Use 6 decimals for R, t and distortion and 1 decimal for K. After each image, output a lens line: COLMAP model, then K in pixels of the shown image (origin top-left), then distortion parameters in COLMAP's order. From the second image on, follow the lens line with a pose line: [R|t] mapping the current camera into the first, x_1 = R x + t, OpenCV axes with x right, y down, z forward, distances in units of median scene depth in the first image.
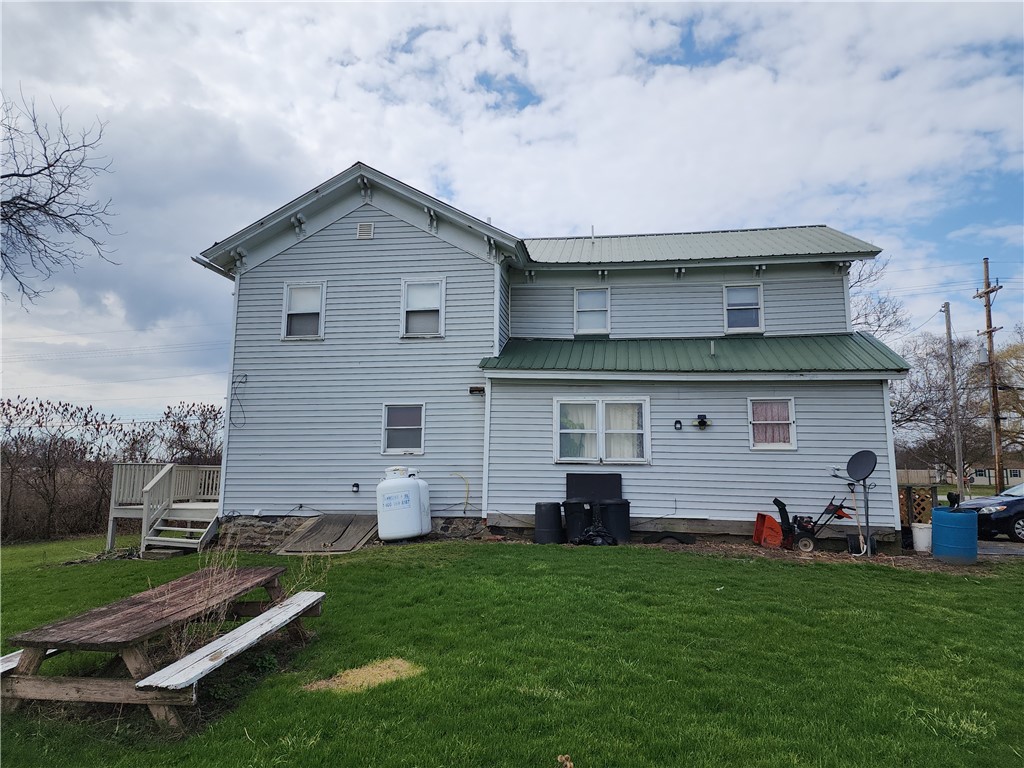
lens RADIAL K [[700.4, 0, 510.3], [0, 700.4, 383.5], [0, 0, 1]] dist [0.054773, -0.034986]
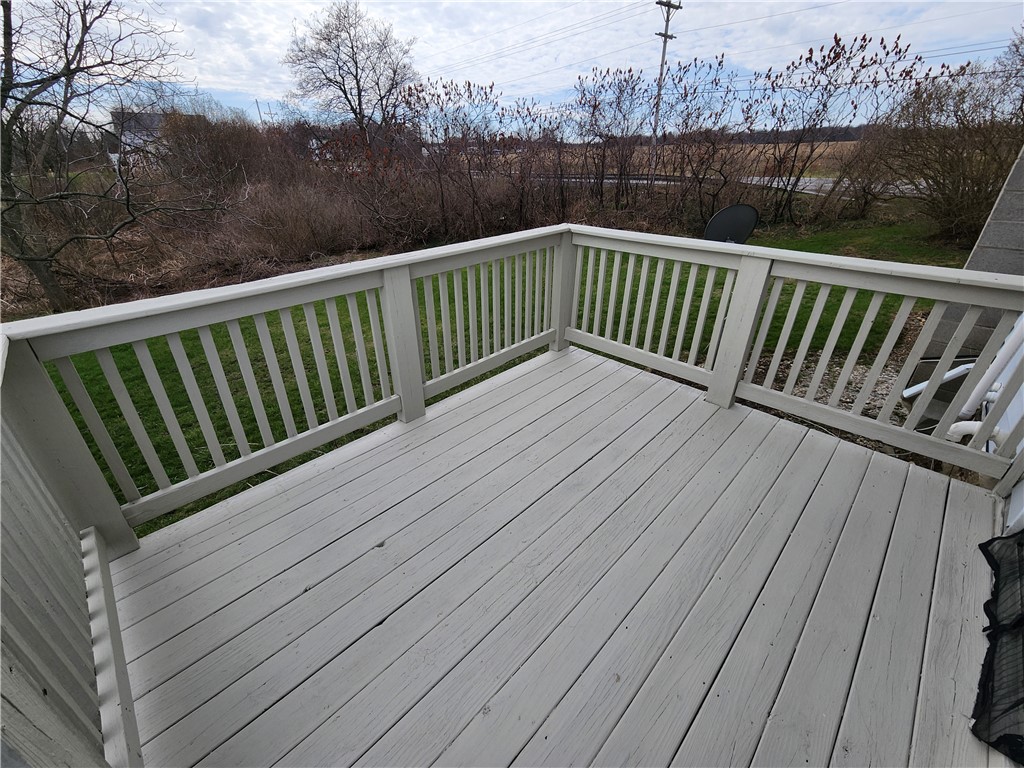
lens RADIAL K [[419.2, 0, 517.1], [0, 419.2, 388.3], [0, 0, 1]] dist [-0.011883, 0.001178]
pose [[0.812651, 0.254938, -0.524028, -0.441906], [0.112287, 0.813878, 0.570083, 0.093790], [0.571830, -0.522120, 0.632772, 1.042462]]
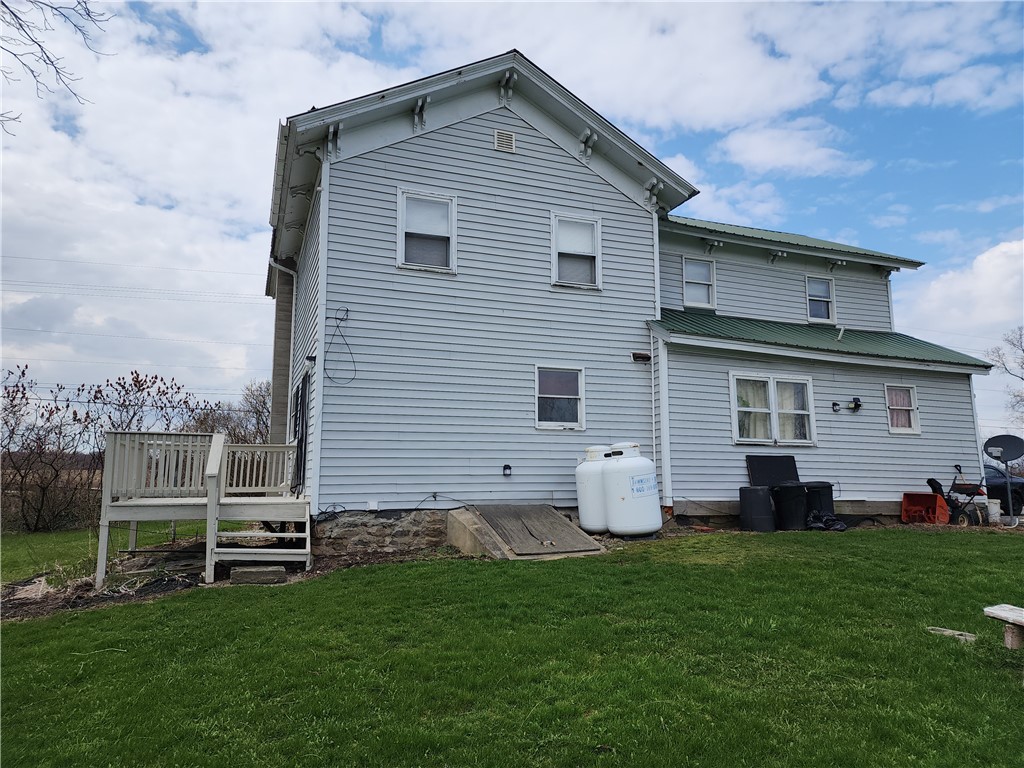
lens RADIAL K [[700.4, 0, 509.9], [0, 700.4, 389.3], [0, 0, 1]] dist [0.054773, -0.034986]
pose [[0.867127, 0.057746, 0.494728, -0.582503], [-0.063047, 0.997993, -0.005985, 0.061288], [-0.494080, -0.026001, 0.869027, 0.321982]]
